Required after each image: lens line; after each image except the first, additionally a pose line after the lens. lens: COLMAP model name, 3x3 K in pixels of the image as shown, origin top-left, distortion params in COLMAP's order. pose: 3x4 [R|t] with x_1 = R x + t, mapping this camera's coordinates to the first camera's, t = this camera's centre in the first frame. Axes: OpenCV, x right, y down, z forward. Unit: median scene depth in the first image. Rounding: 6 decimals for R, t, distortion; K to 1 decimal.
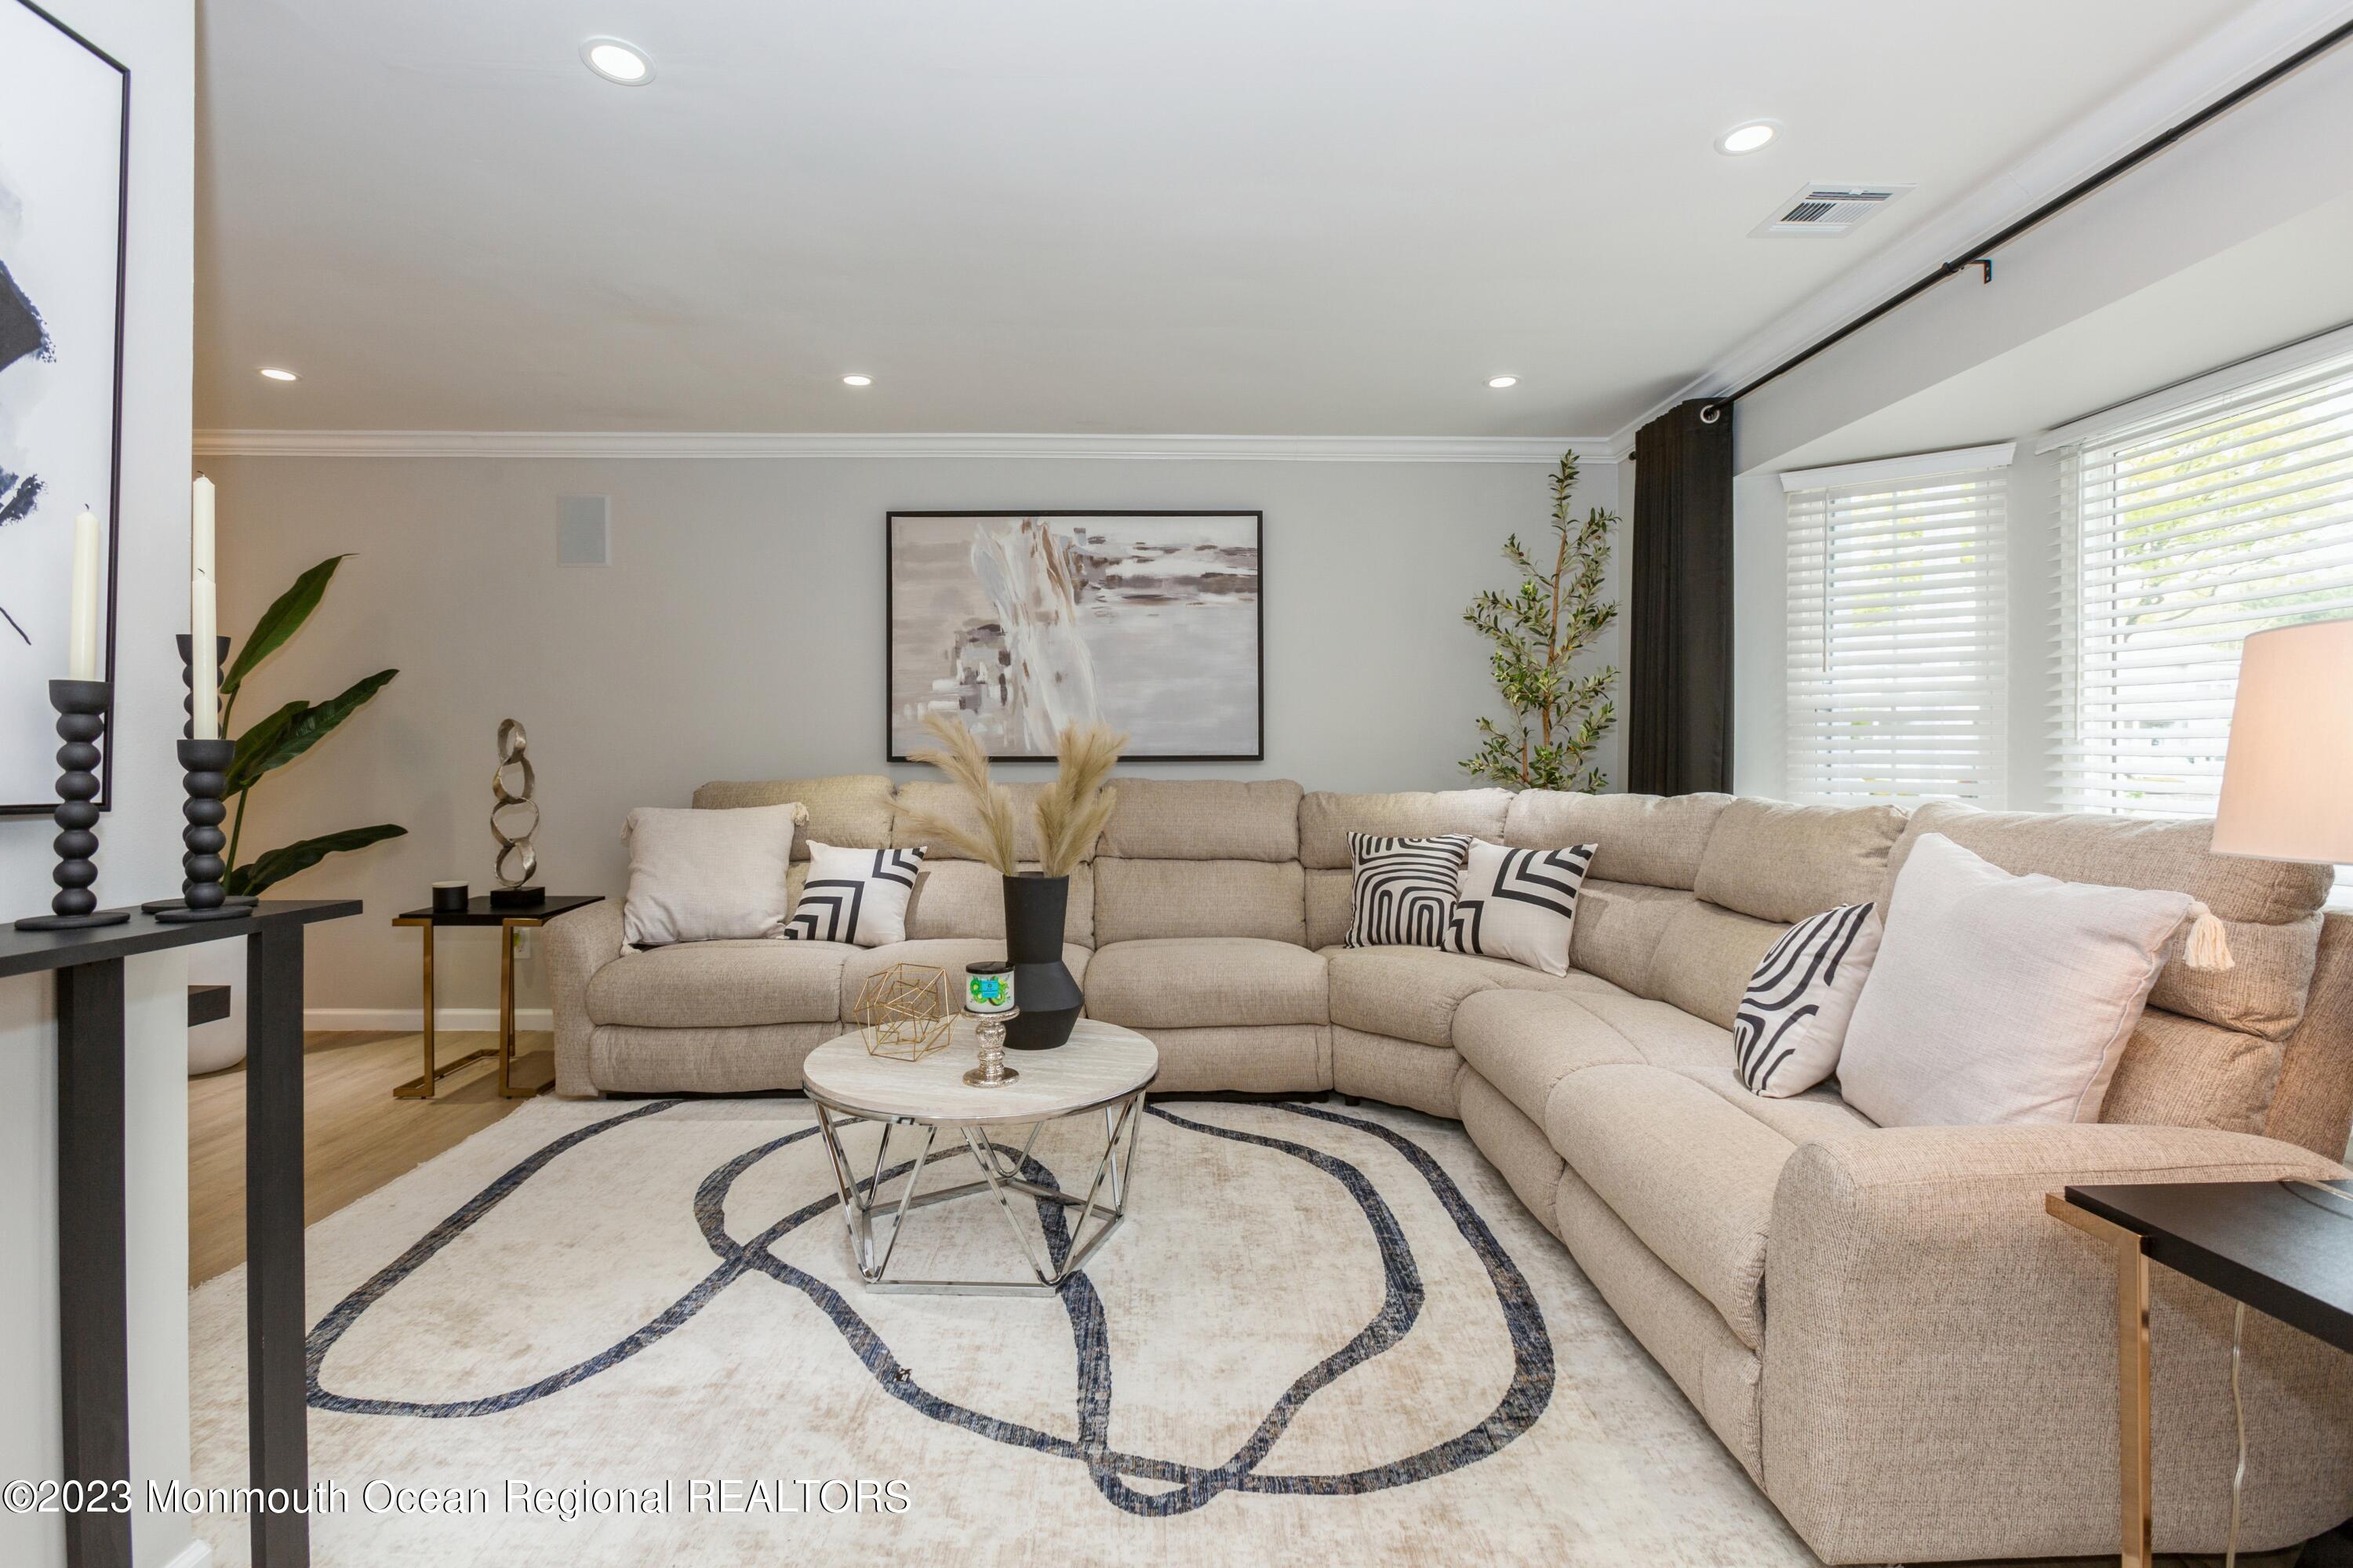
lens RADIAL K [[1091.2, 0, 1164.8], [0, 1091.2, 774.9], [0, 0, 1]] dist [0.002088, 0.003061]
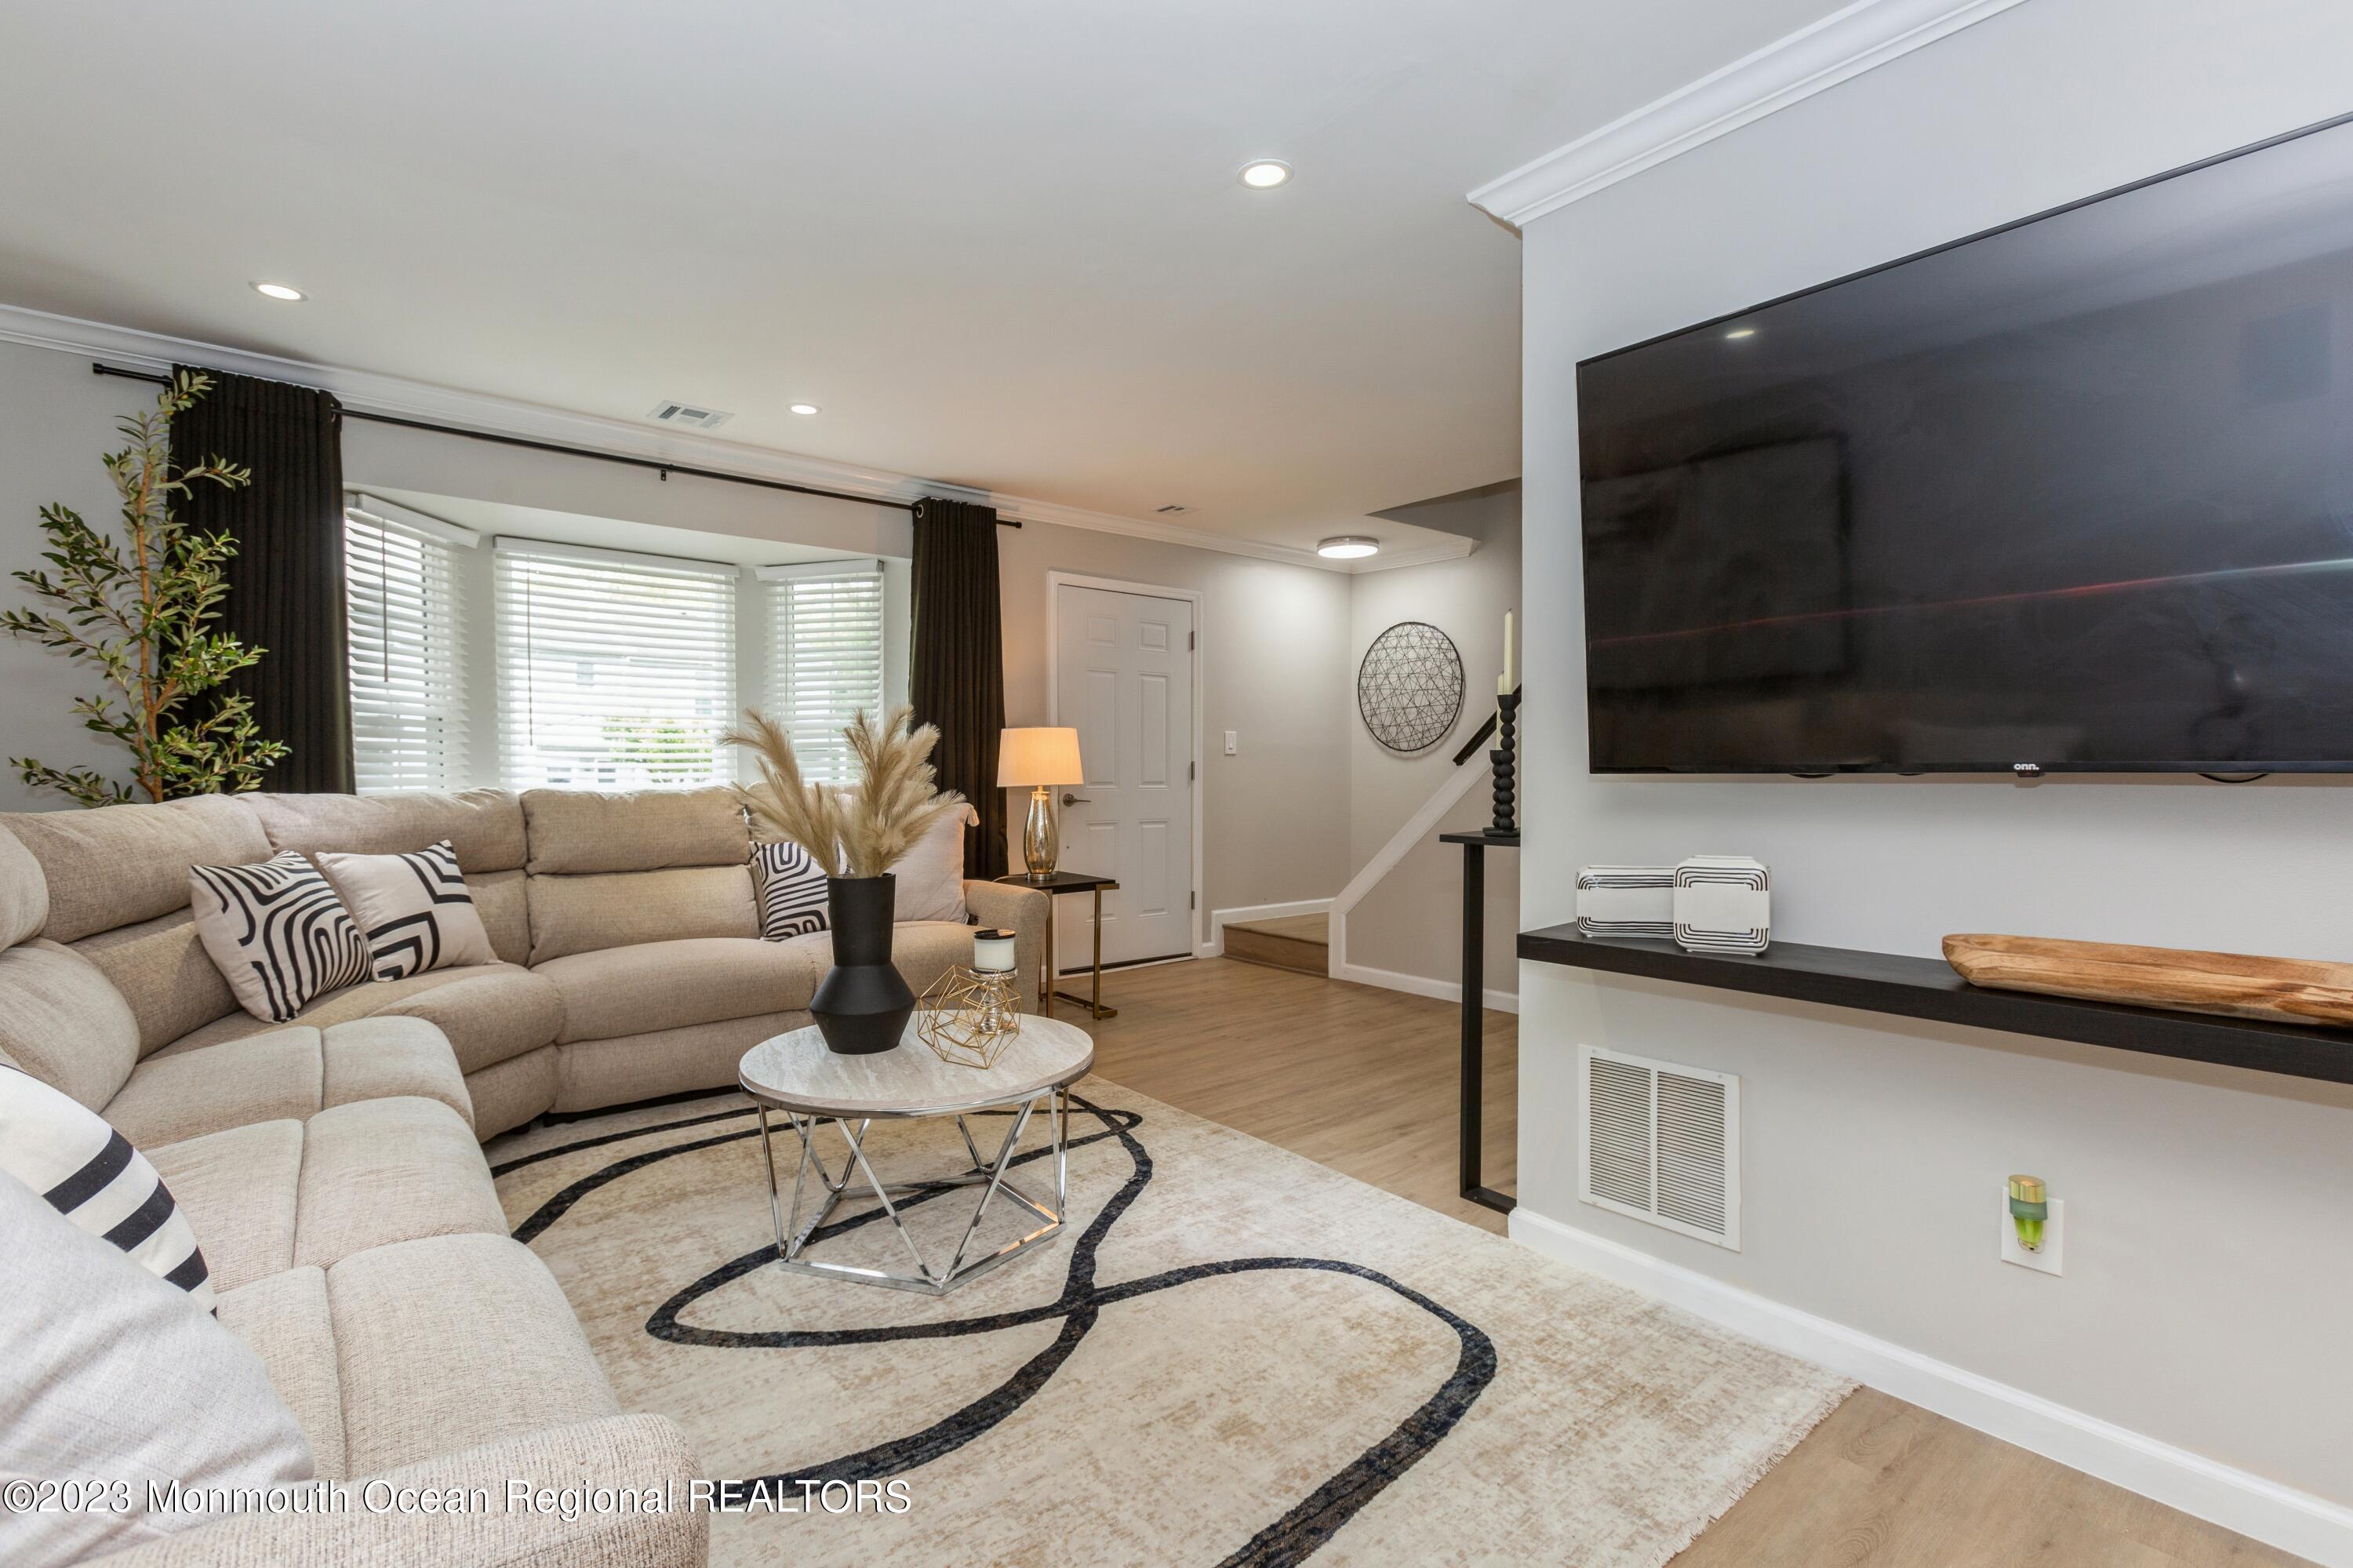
lens RADIAL K [[1091.2, 0, 1171.7], [0, 1091.2, 779.7], [0, 0, 1]] dist [0.002088, 0.003061]
pose [[-0.623774, -0.007646, 0.781567, -1.256979], [0.007938, 0.999839, 0.016117, -0.009341], [-0.781564, 0.016258, -0.623613, 1.657646]]
